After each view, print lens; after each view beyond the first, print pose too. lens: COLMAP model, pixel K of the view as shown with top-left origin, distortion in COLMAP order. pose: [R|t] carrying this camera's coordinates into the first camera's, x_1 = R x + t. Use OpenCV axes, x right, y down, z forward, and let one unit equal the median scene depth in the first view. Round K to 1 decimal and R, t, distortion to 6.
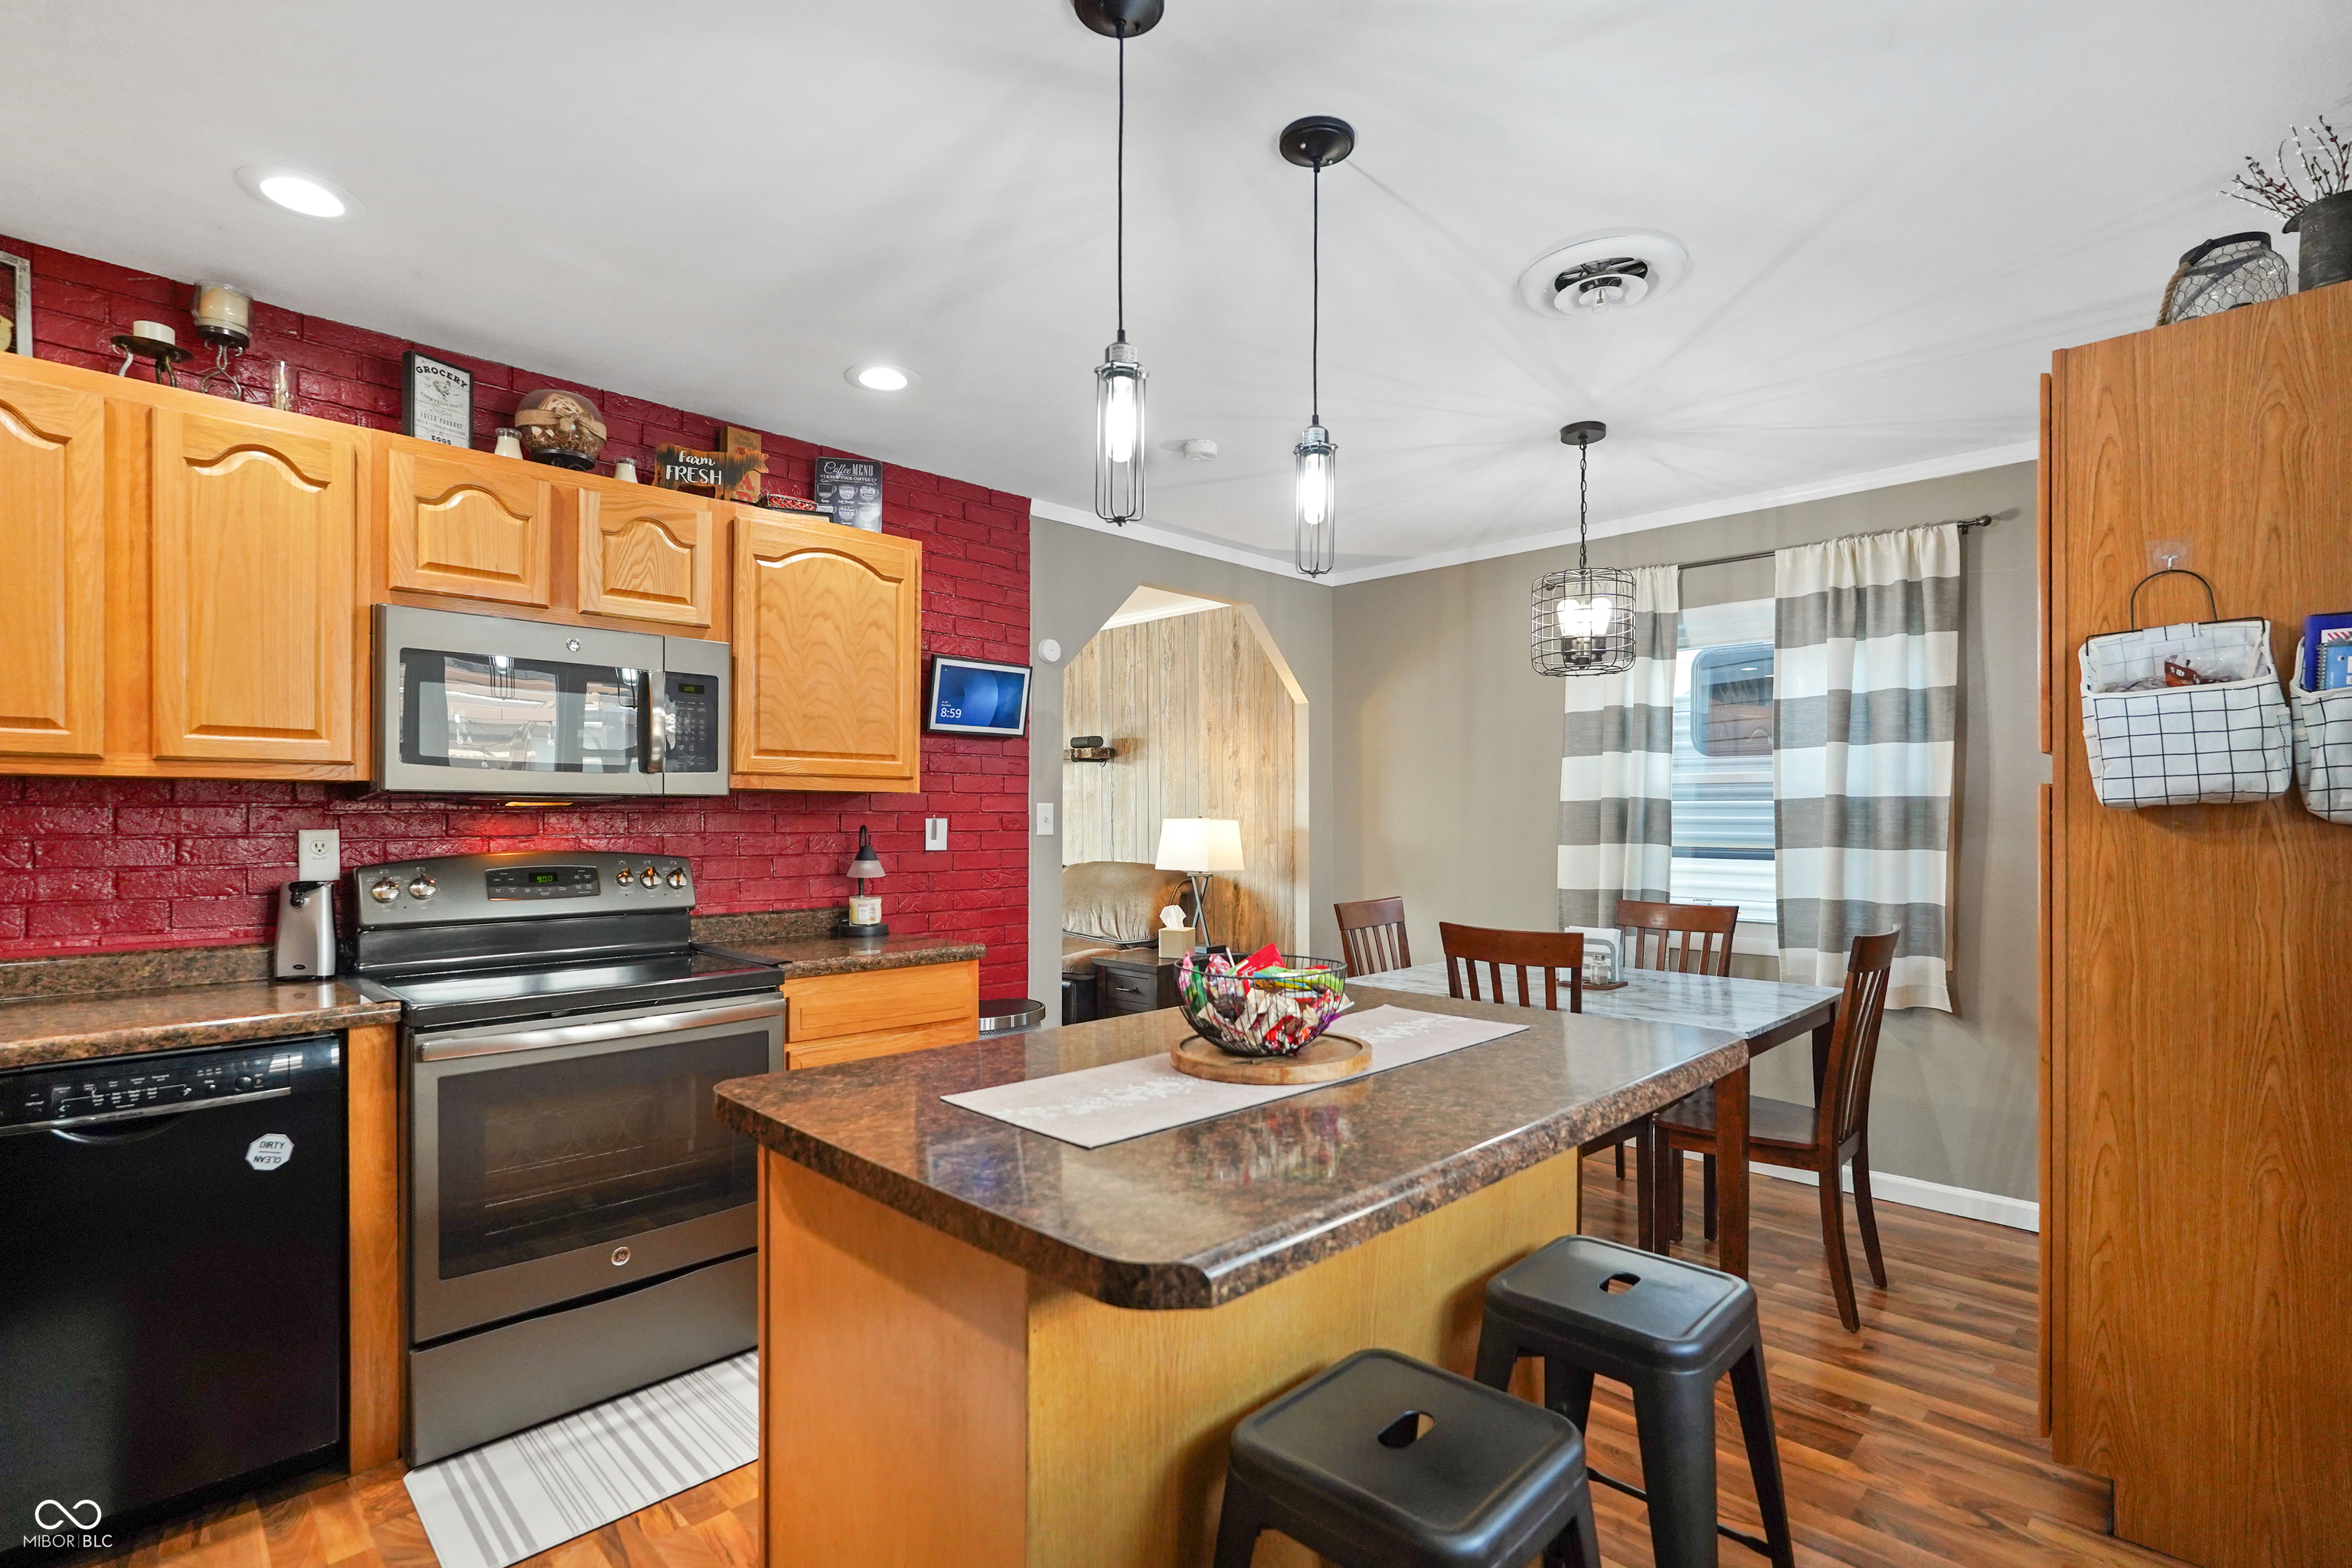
lens RADIAL K [[1112.3, 0, 1188.6], [0, 1112.3, 818.3], [0, 0, 1]] dist [-0.002243, 0.008273]
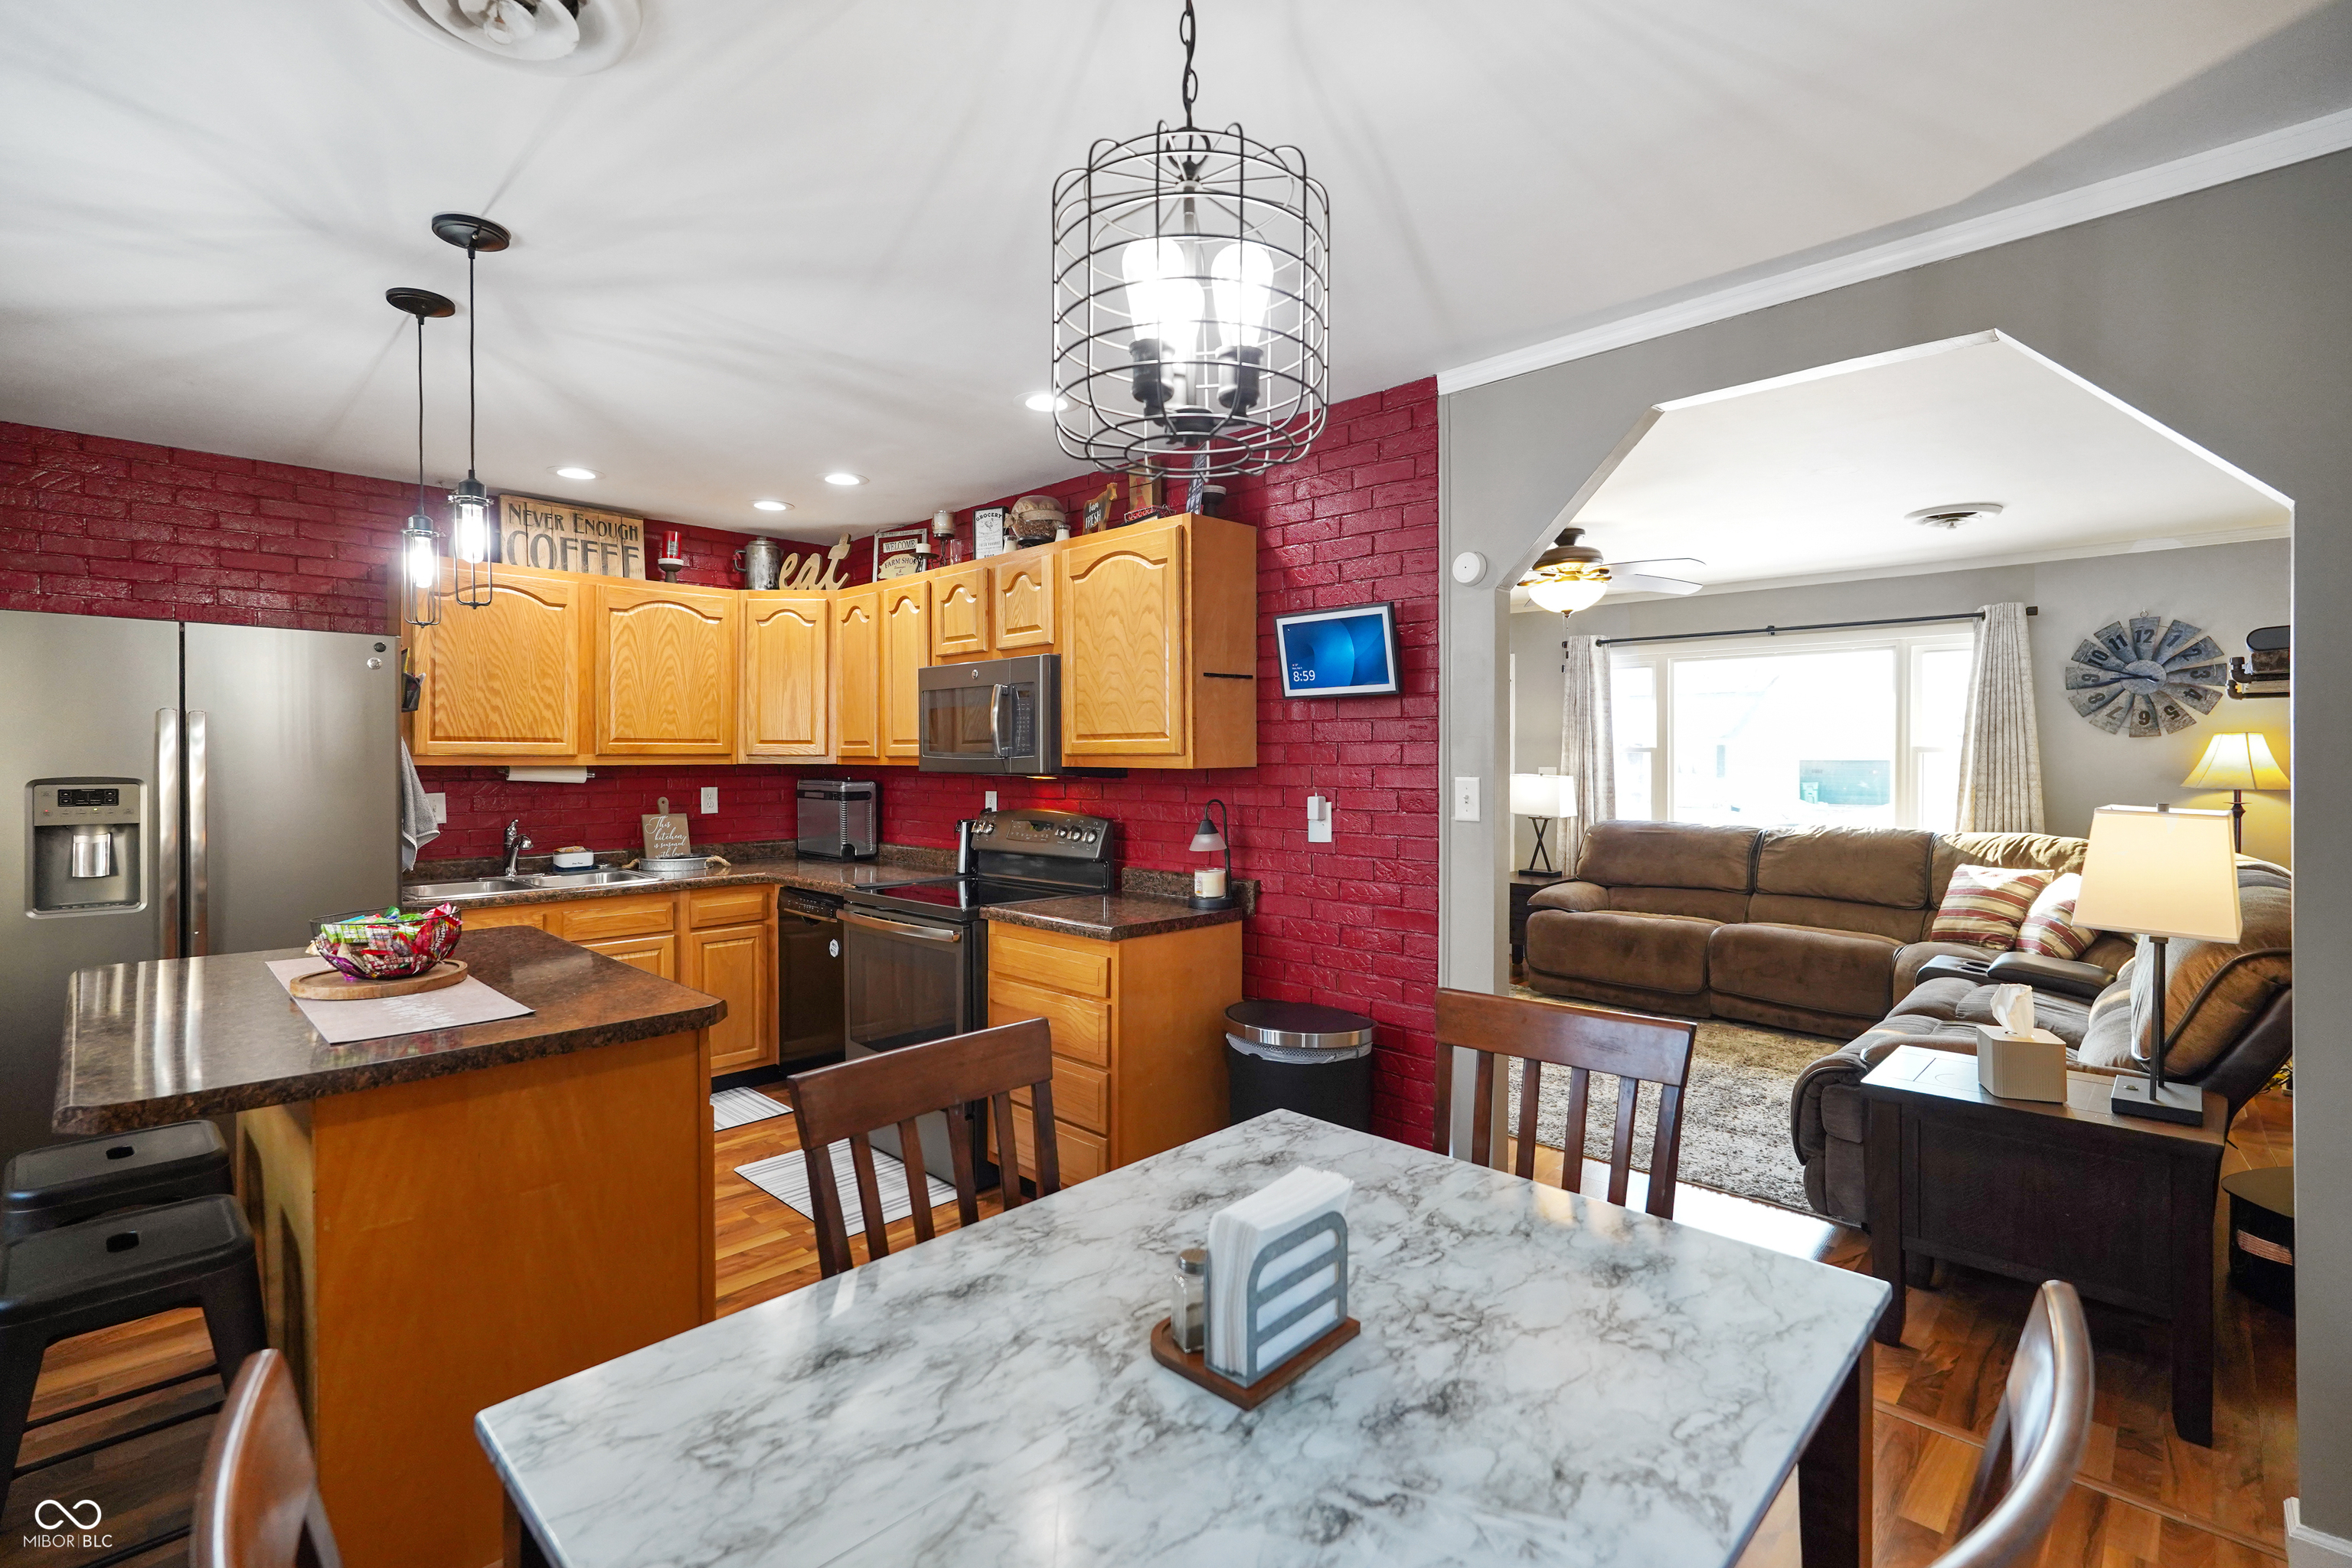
lens RADIAL K [[1065.7, 0, 1160.9], [0, 1065.7, 762.7], [0, 0, 1]] dist [-0.013577, 0.007947]
pose [[0.002884, 0.004944, -0.999984, 0.780250], [0.002914, 0.999983, 0.004952, -0.036848], [0.999992, -0.002928, 0.002869, 1.083509]]
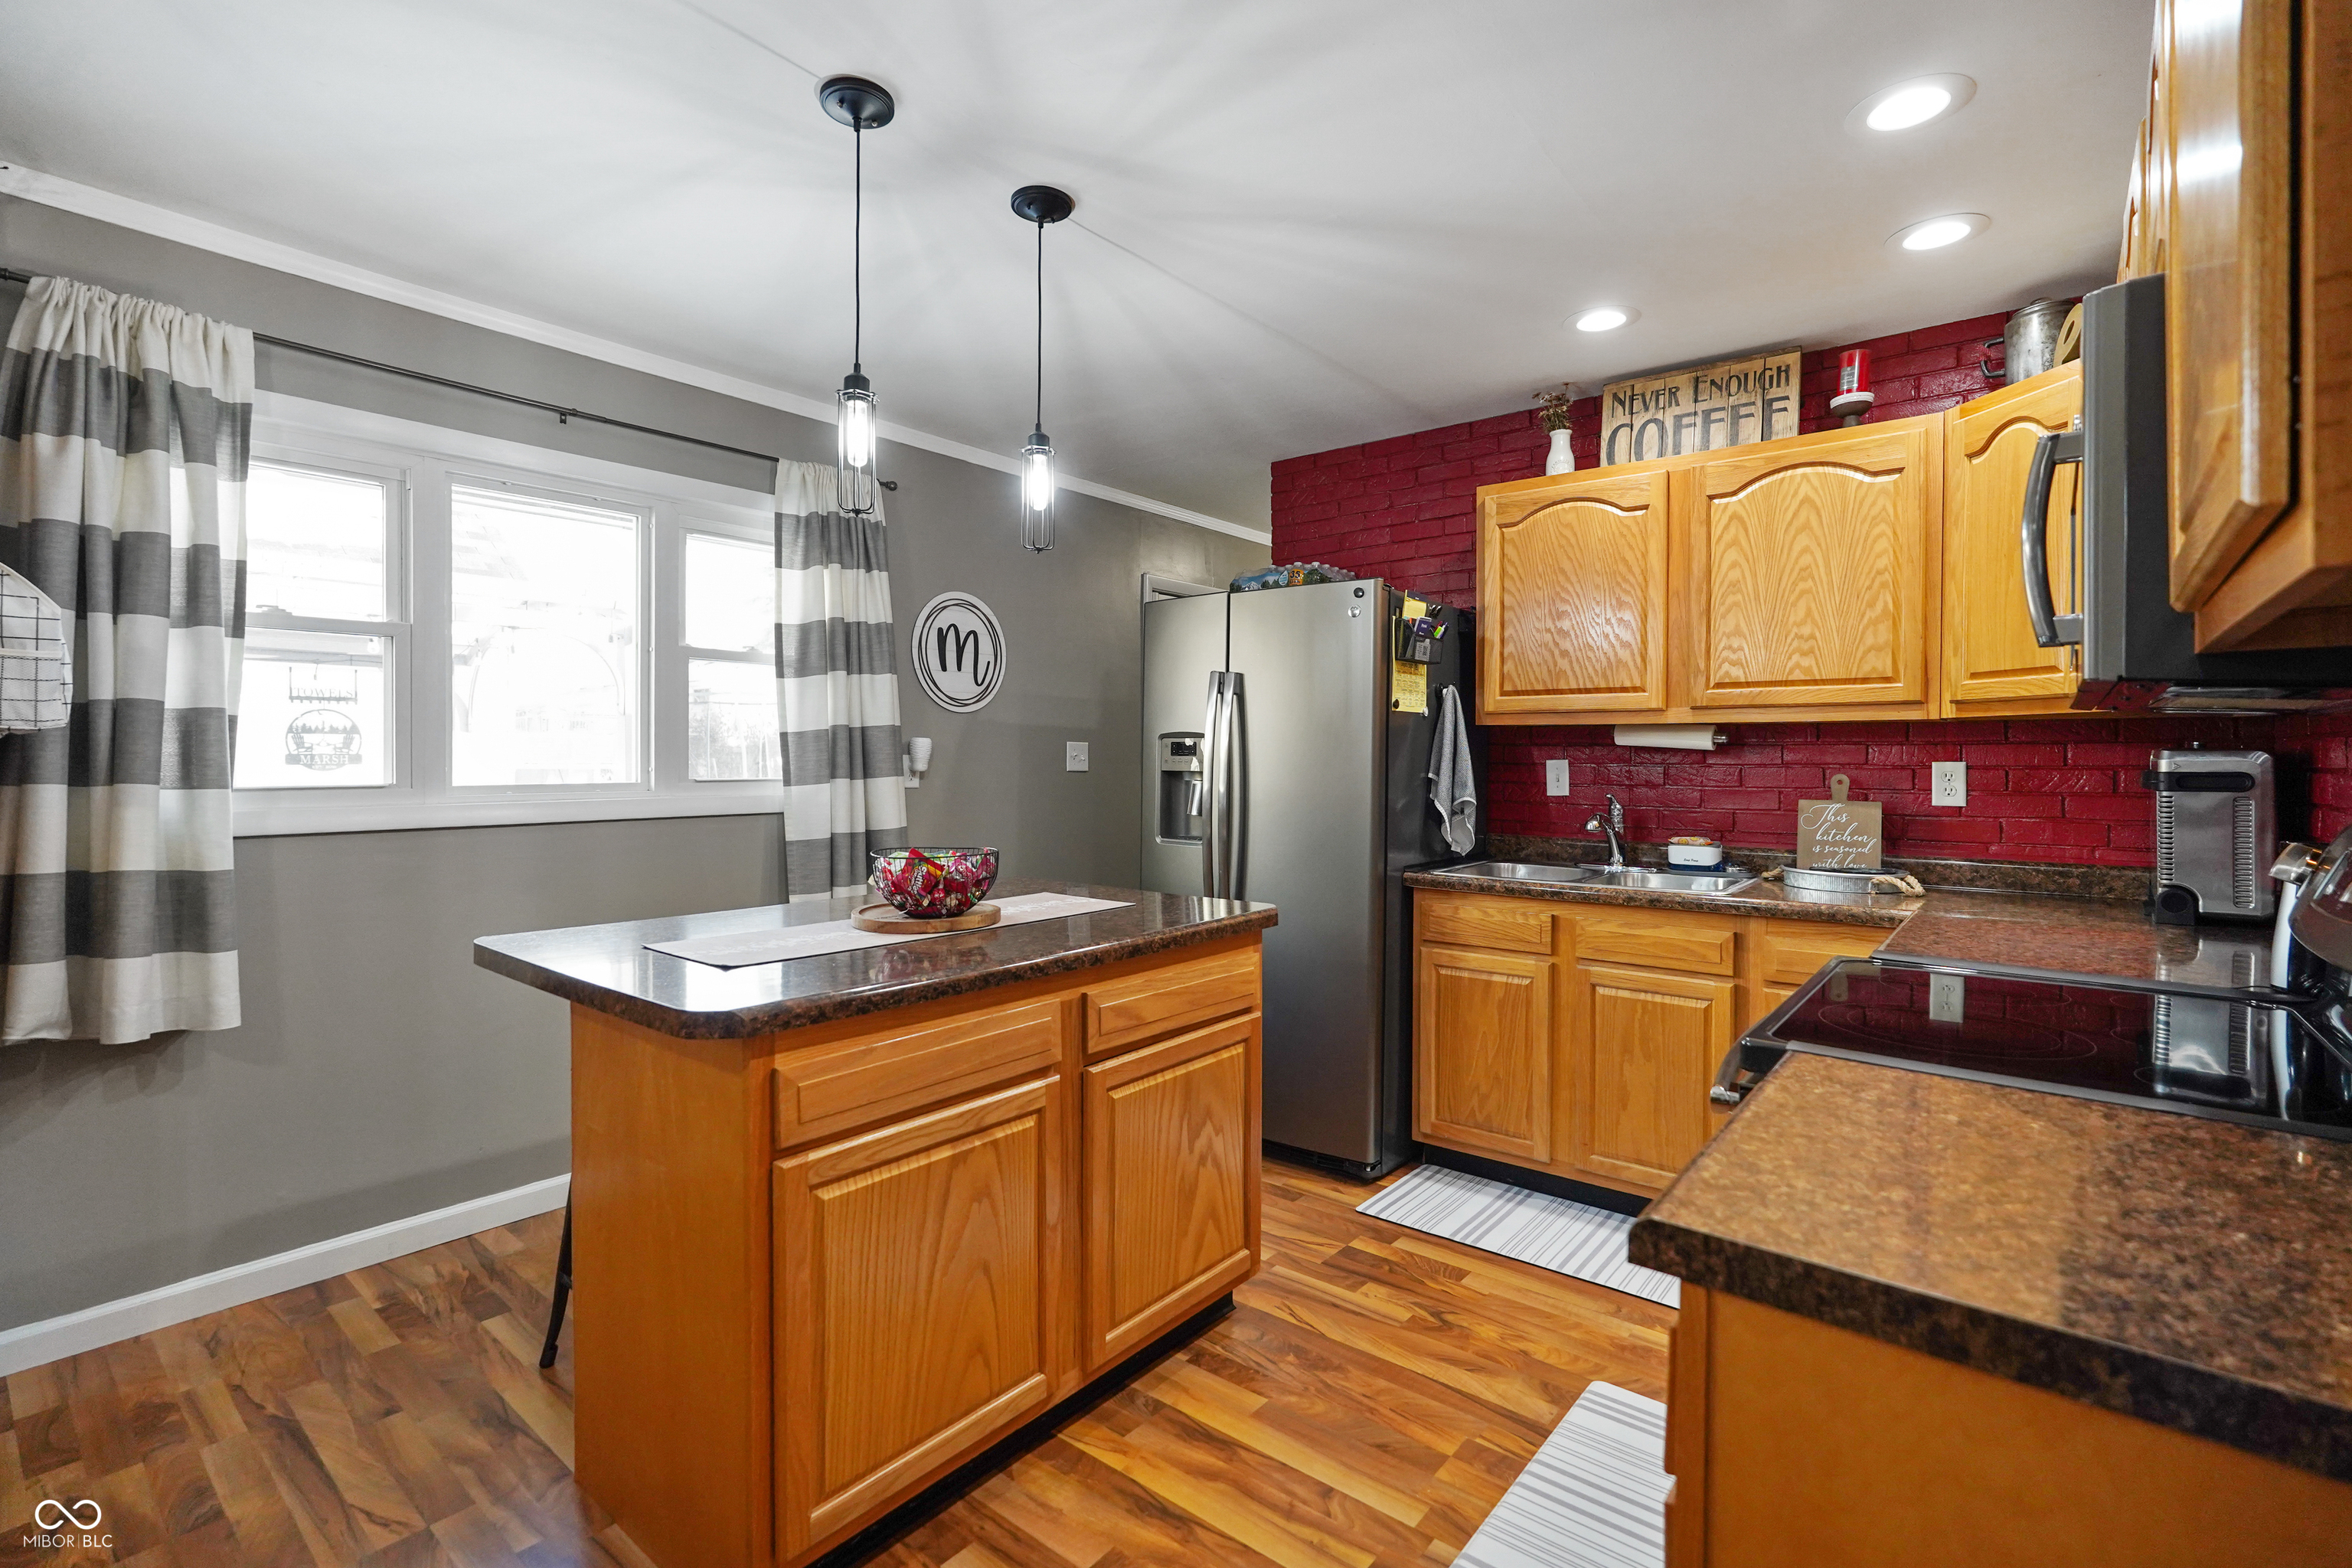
lens RADIAL K [[1065.7, 0, 1160.9], [0, 1065.7, 762.7], [0, 0, 1]] dist [-0.013577, 0.007947]
pose [[-0.995211, -0.004269, -0.097657, -0.038301], [-0.004690, 0.999981, 0.004084, 0.007000], [0.097638, 0.004523, -0.995212, 1.281337]]
